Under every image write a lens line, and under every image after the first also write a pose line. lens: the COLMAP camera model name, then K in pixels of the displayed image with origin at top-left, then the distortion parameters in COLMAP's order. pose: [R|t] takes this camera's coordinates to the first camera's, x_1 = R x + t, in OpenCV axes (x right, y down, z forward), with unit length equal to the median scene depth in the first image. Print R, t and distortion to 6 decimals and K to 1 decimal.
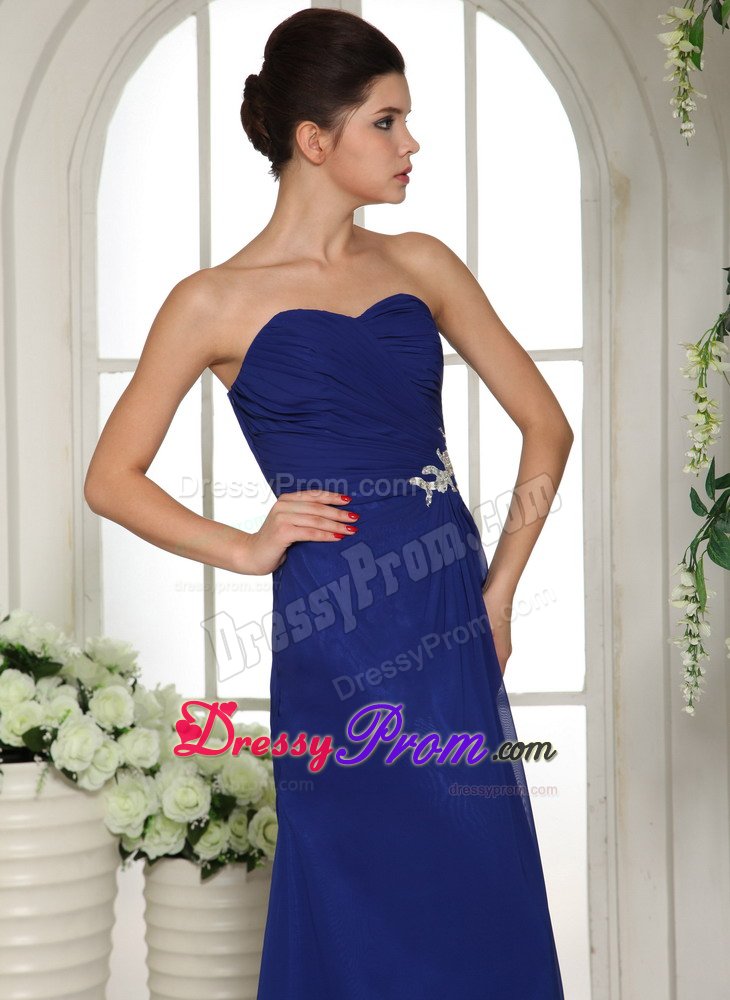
lens RADIAL K [[2732.5, 0, 358.6], [0, 2732.5, 473.6], [0, 0, 1]] dist [0.524506, 0.000000]
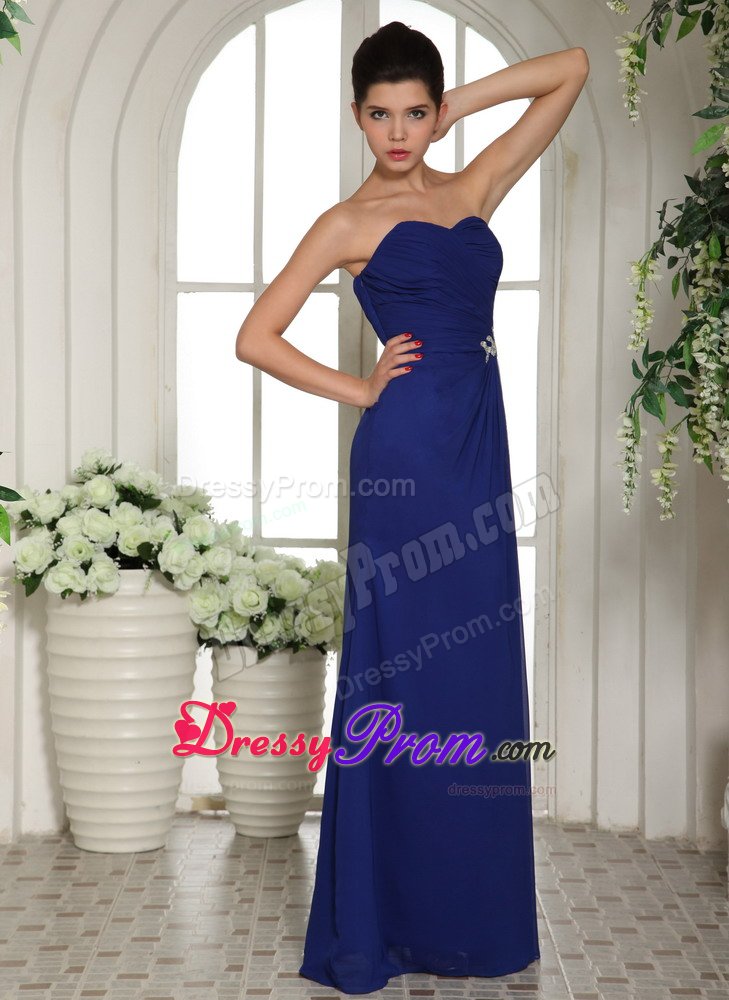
lens RADIAL K [[2525.0, 0, 362.4], [0, 2525.0, 473.8], [0, 0, 1]] dist [0.475152, 0.000000]
pose [[0.999200, 0.017963, 0.035718, -0.051033], [-0.018426, 0.999750, 0.012685, 0.036908], [-0.035481, -0.013333, 0.999281, -0.254914]]
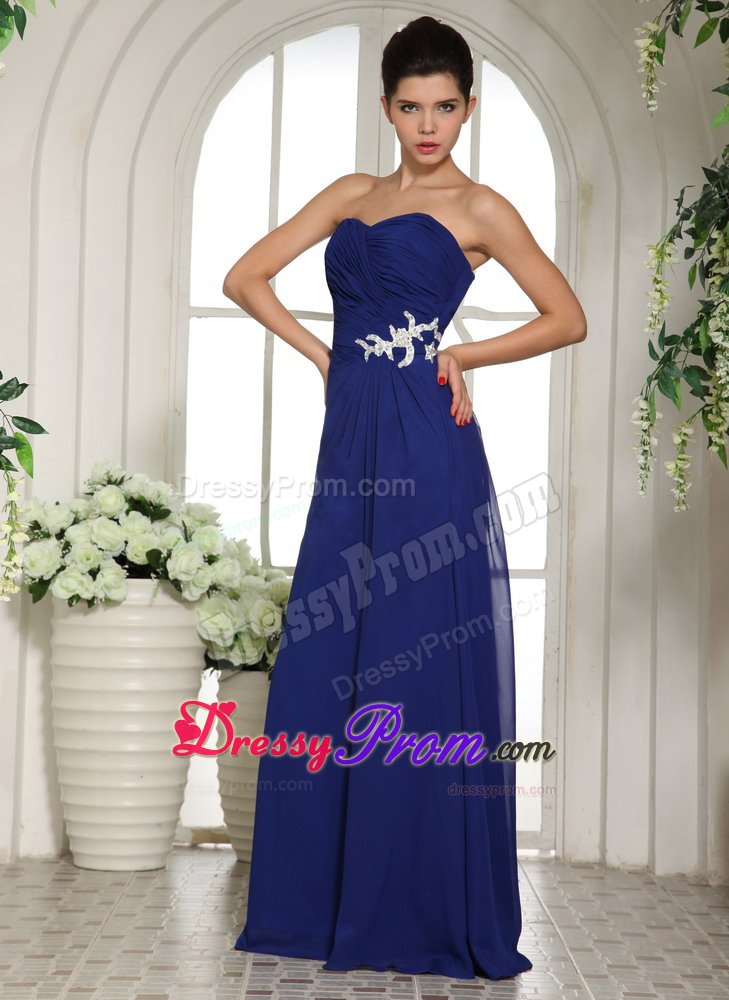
lens RADIAL K [[2624.7, 0, 346.6], [0, 2624.7, 452.0], [0, 0, 1]] dist [0.522174, 0.000000]
pose [[0.998799, 0.038795, 0.029918, -0.058642], [-0.036892, 0.997412, -0.061712, 0.113289], [-0.032235, 0.060535, 0.997645, -0.294867]]
